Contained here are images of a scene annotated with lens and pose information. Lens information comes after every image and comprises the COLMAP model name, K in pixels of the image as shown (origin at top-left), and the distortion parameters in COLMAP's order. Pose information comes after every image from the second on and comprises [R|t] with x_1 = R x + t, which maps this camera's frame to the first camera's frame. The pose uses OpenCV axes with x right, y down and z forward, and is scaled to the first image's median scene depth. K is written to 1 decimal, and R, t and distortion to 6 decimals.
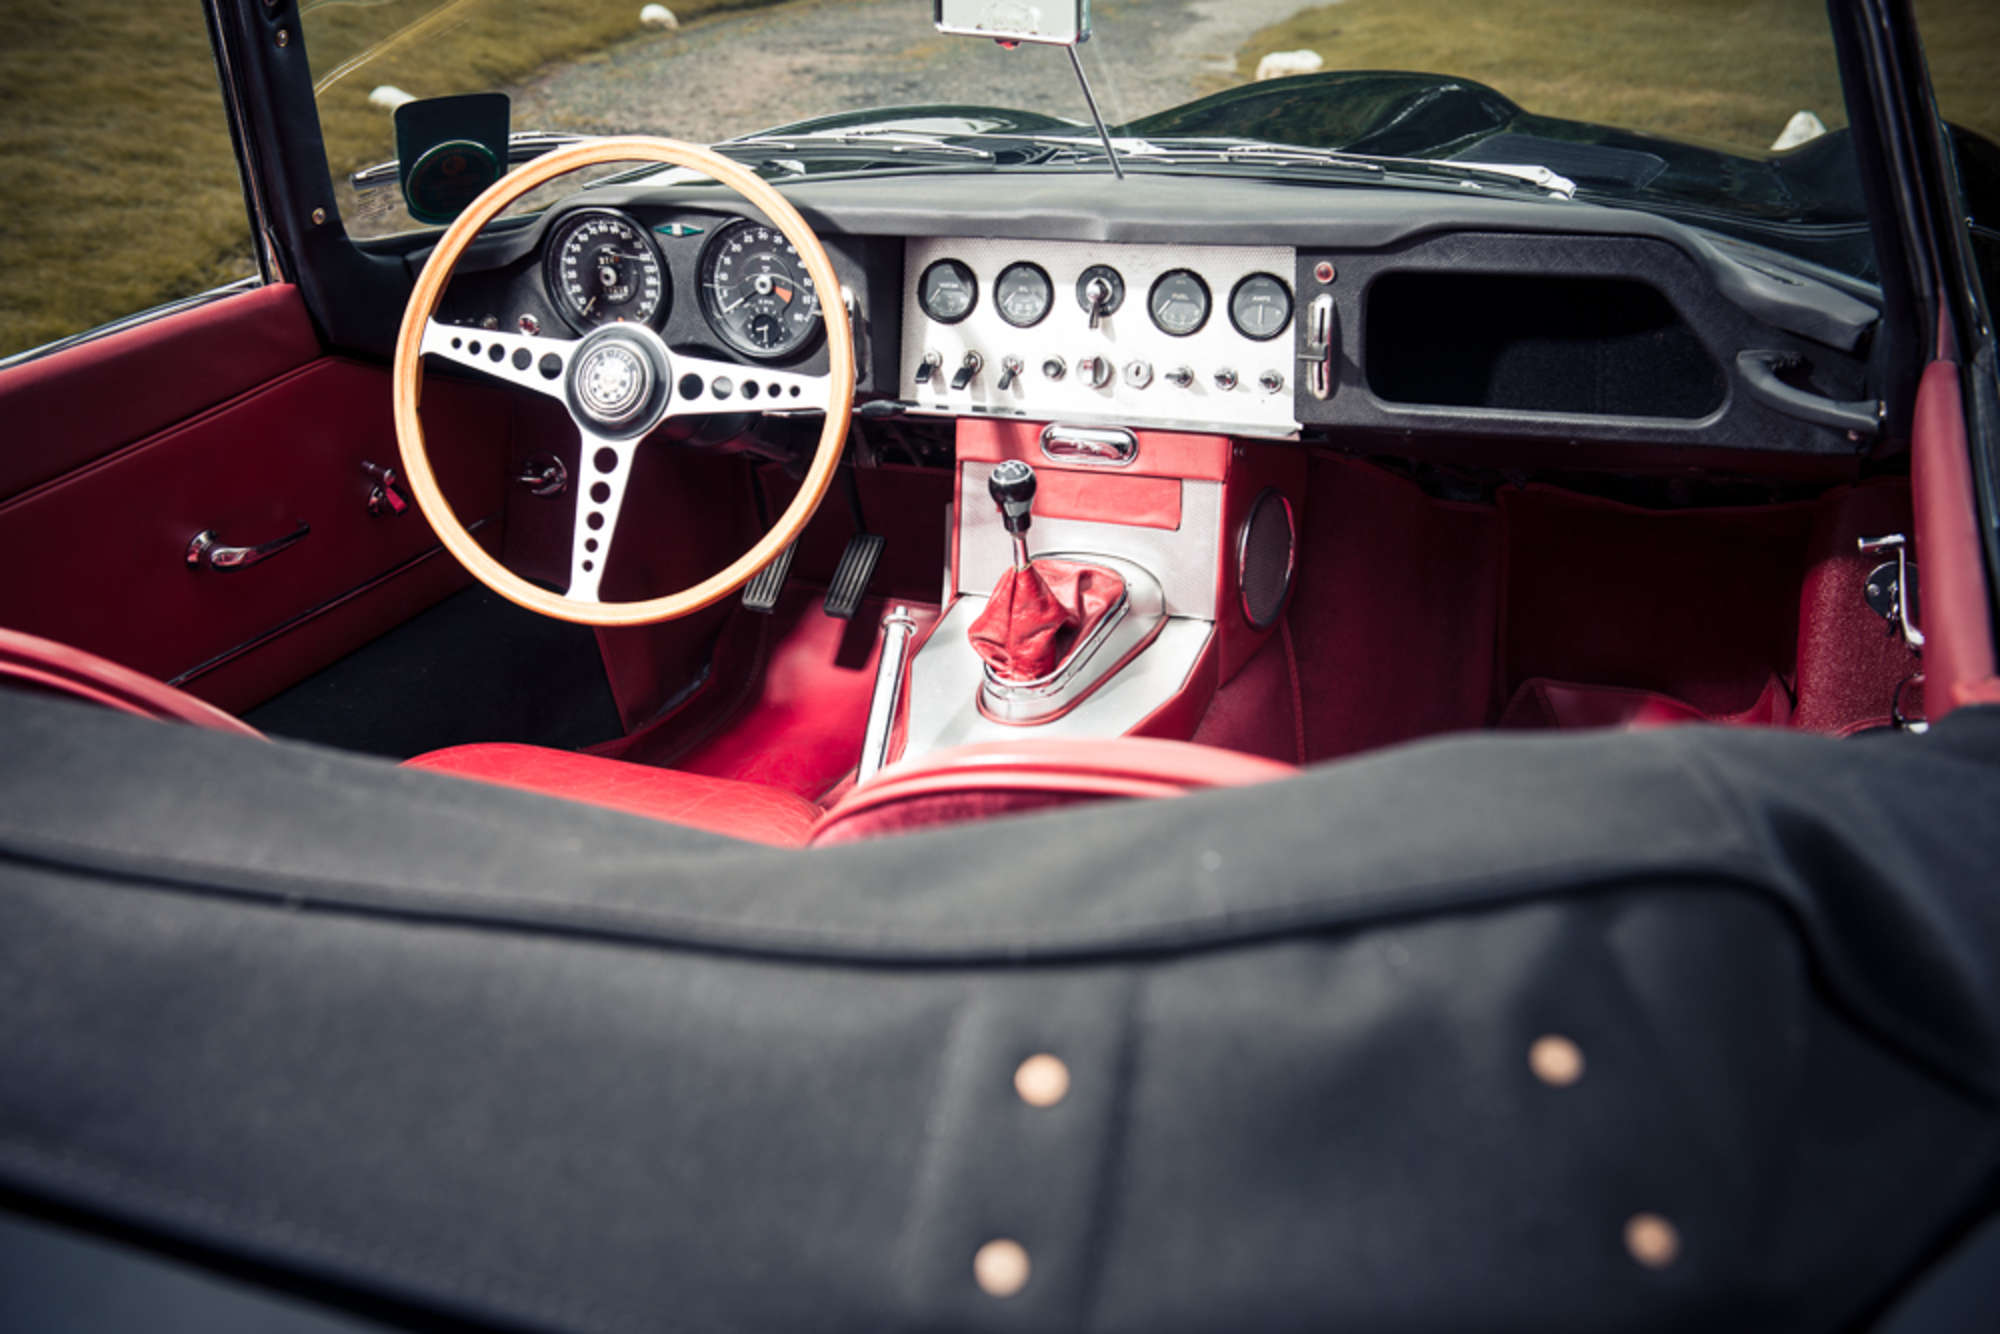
lens RADIAL K [[2184.9, 0, 995.0], [0, 2184.9, 656.7], [0, 0, 1]] dist [0.080315, 0.000000]
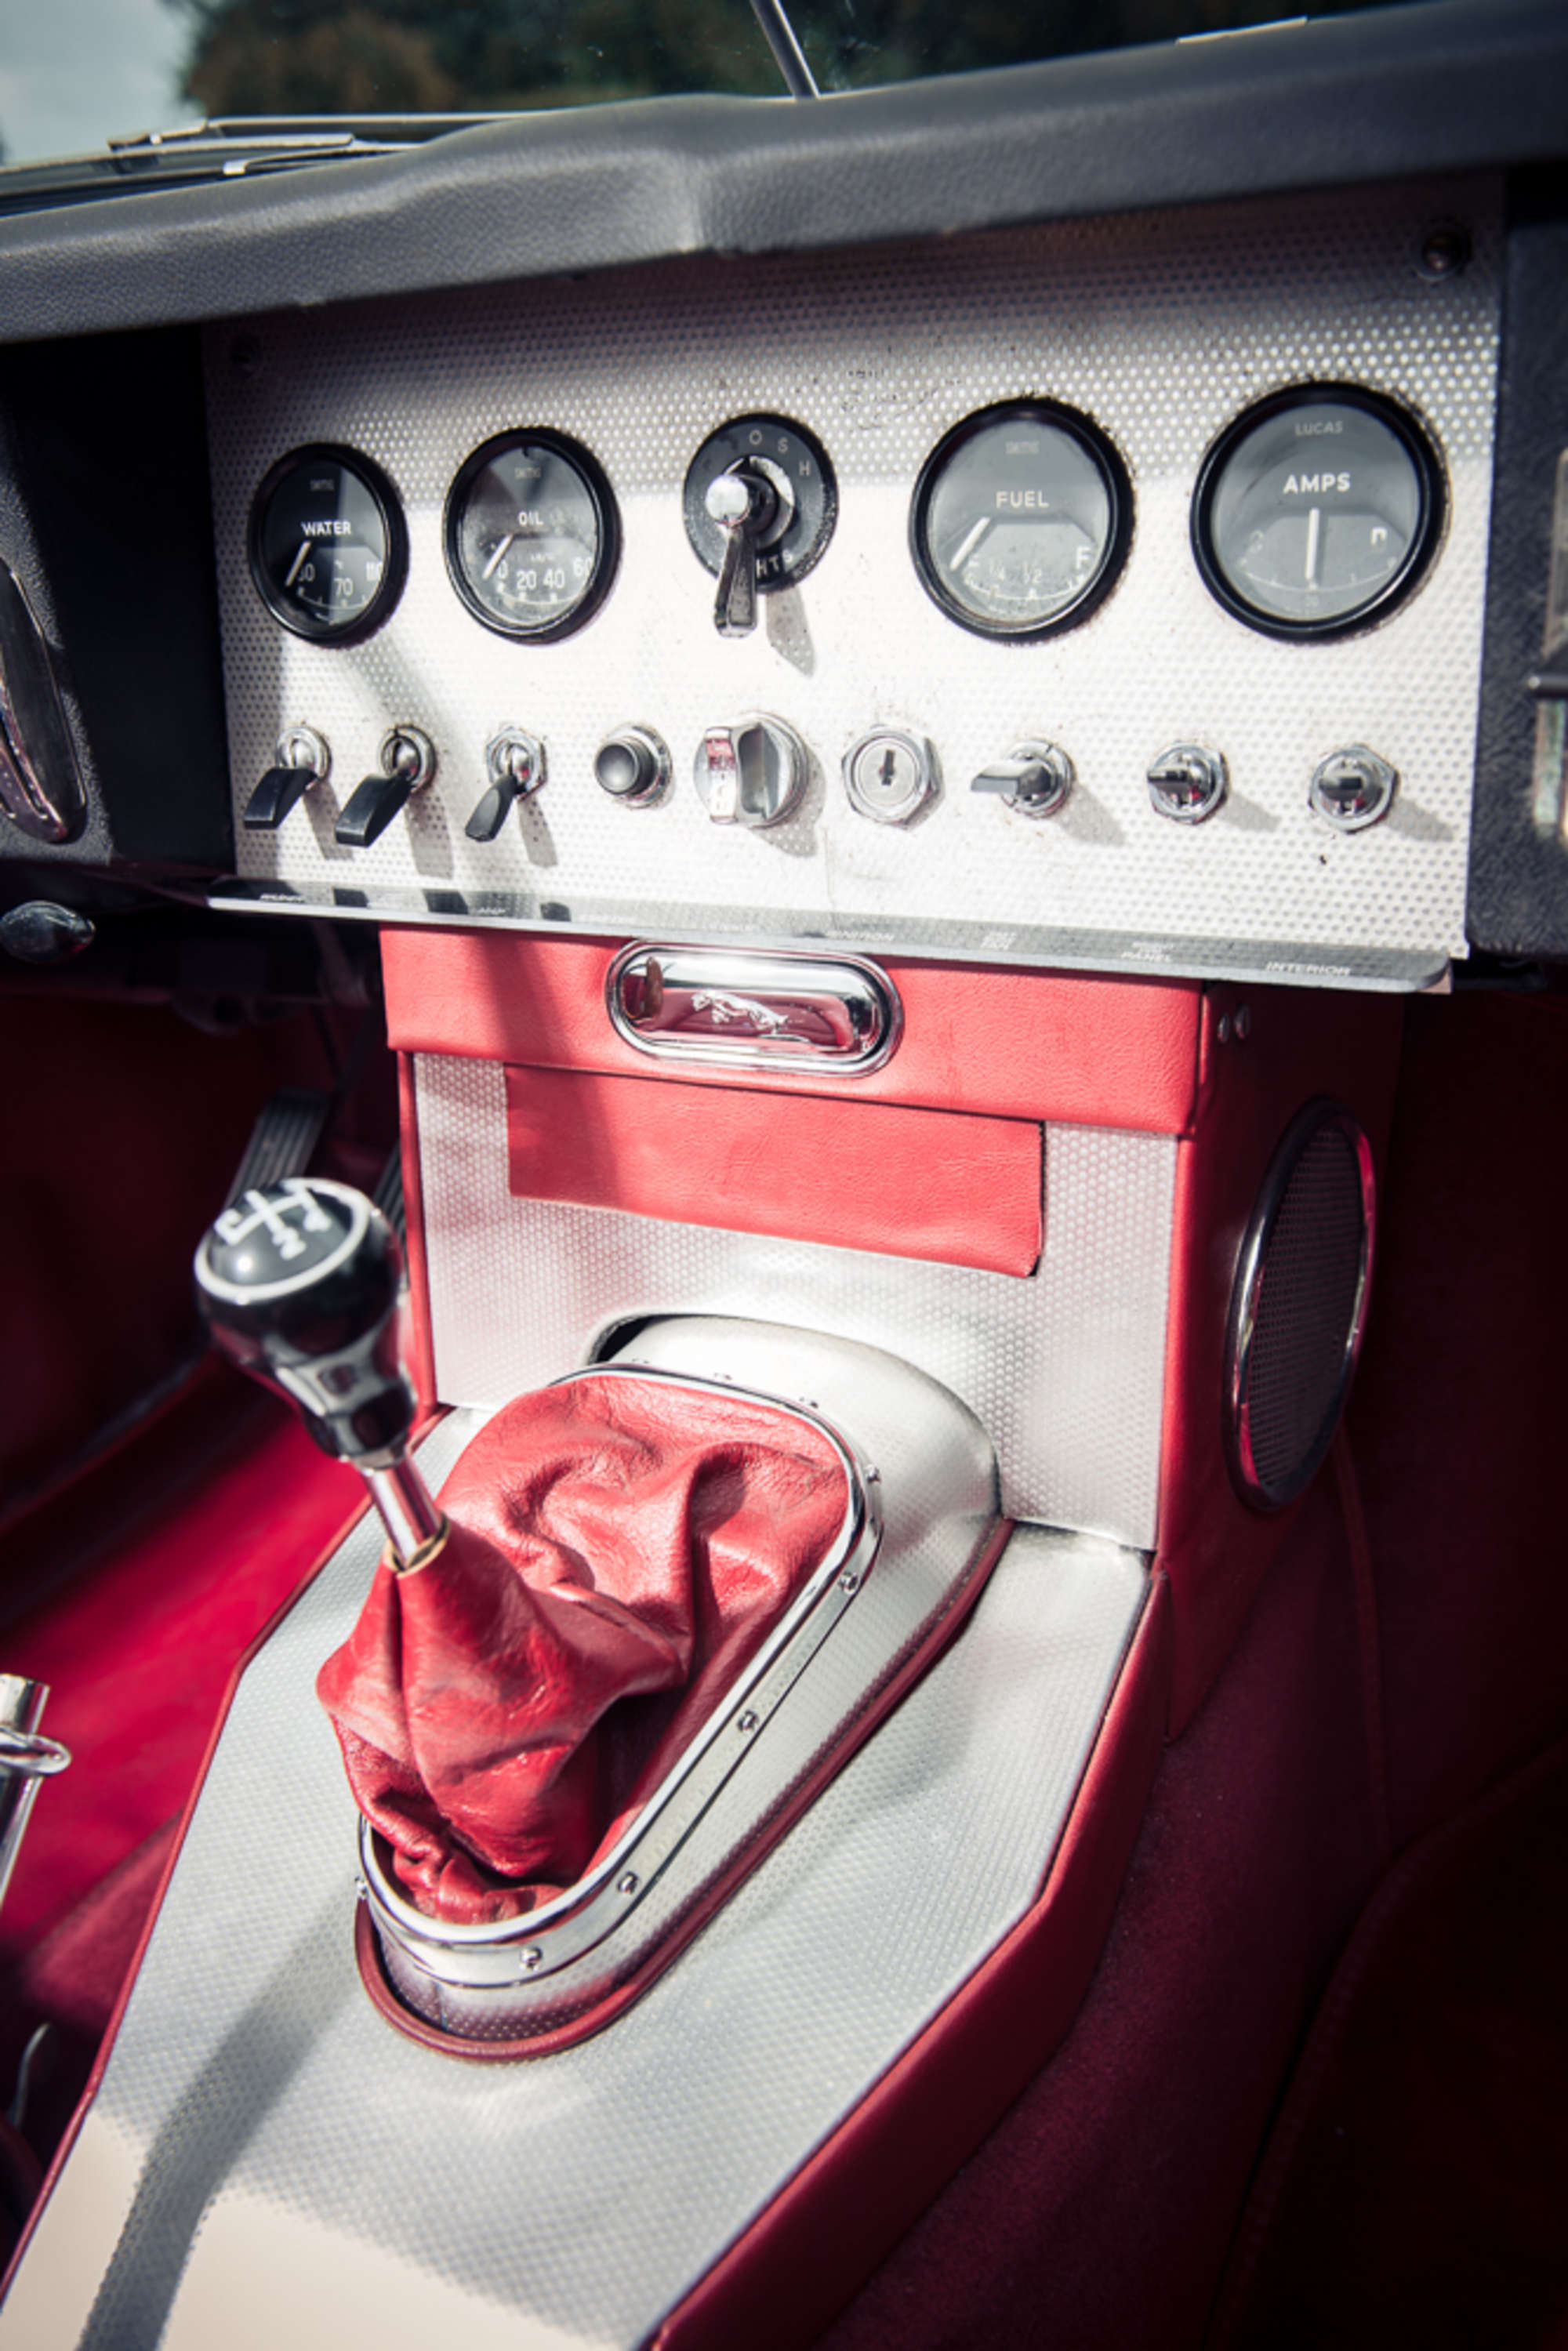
lens RADIAL K [[1839.8, 0, 794.7], [0, 1839.8, 1176.3], [0, 0, 1]] dist [-0.027878, -0.003400]
pose [[0.996200, -0.021410, -0.084418, 0.072485], [0.029056, 0.995481, 0.090404, -0.097683], [0.082101, -0.092514, 0.992321, 0.743233]]
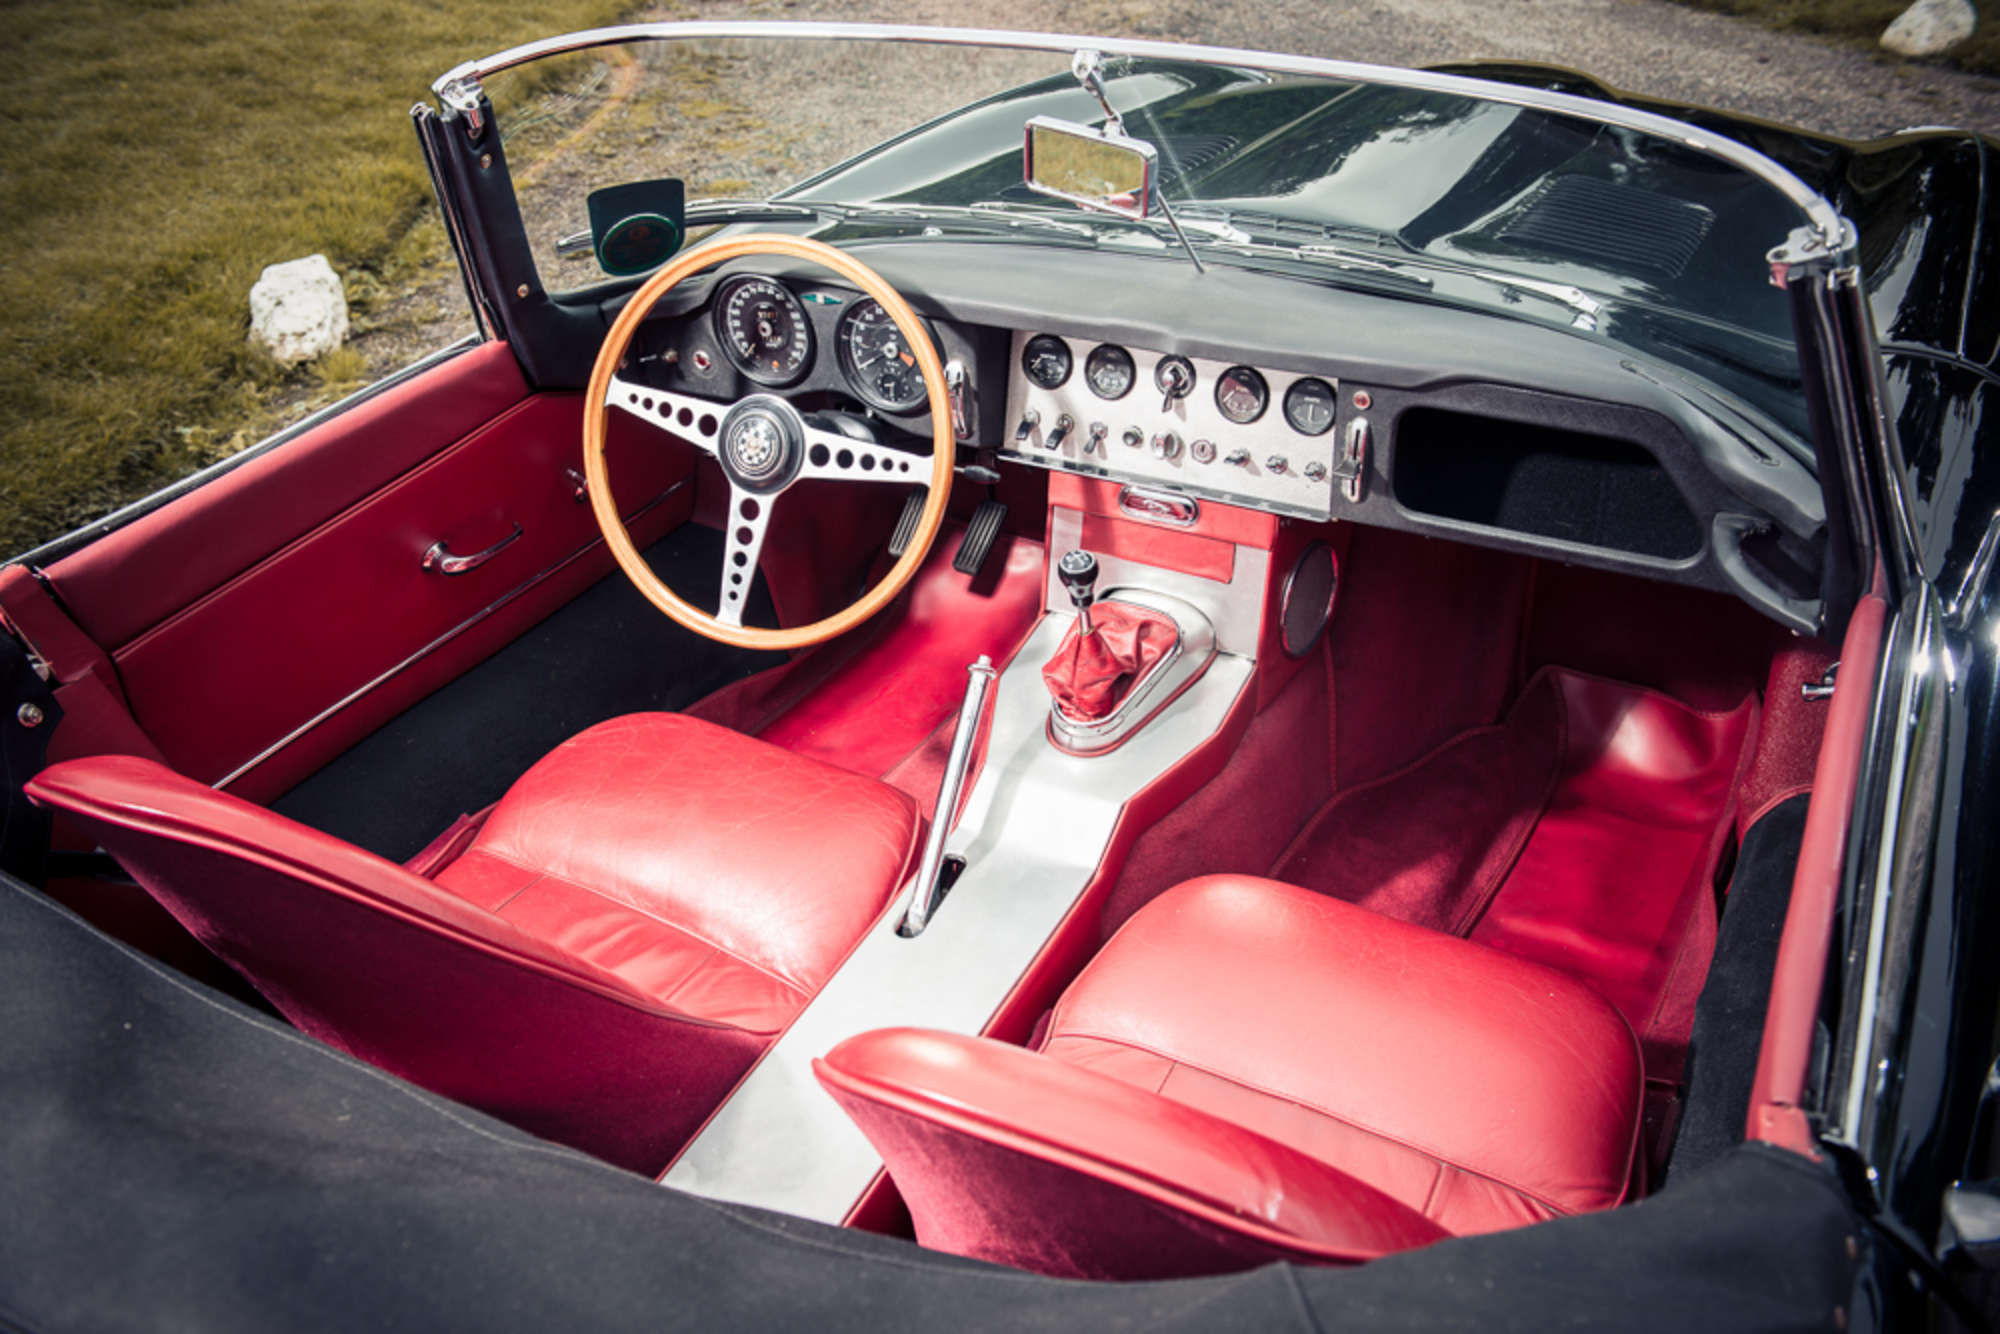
lens RADIAL K [[1784.4, 0, 990.5], [0, 1784.4, 671.4], [0, 0, 1]] dist [0.015885, -0.008155]
pose [[0.992629, 0.064480, -0.102620, 0.058120], [-0.044567, 0.981599, 0.185681, -0.185287], [0.112704, -0.179739, 0.977237, 0.041320]]
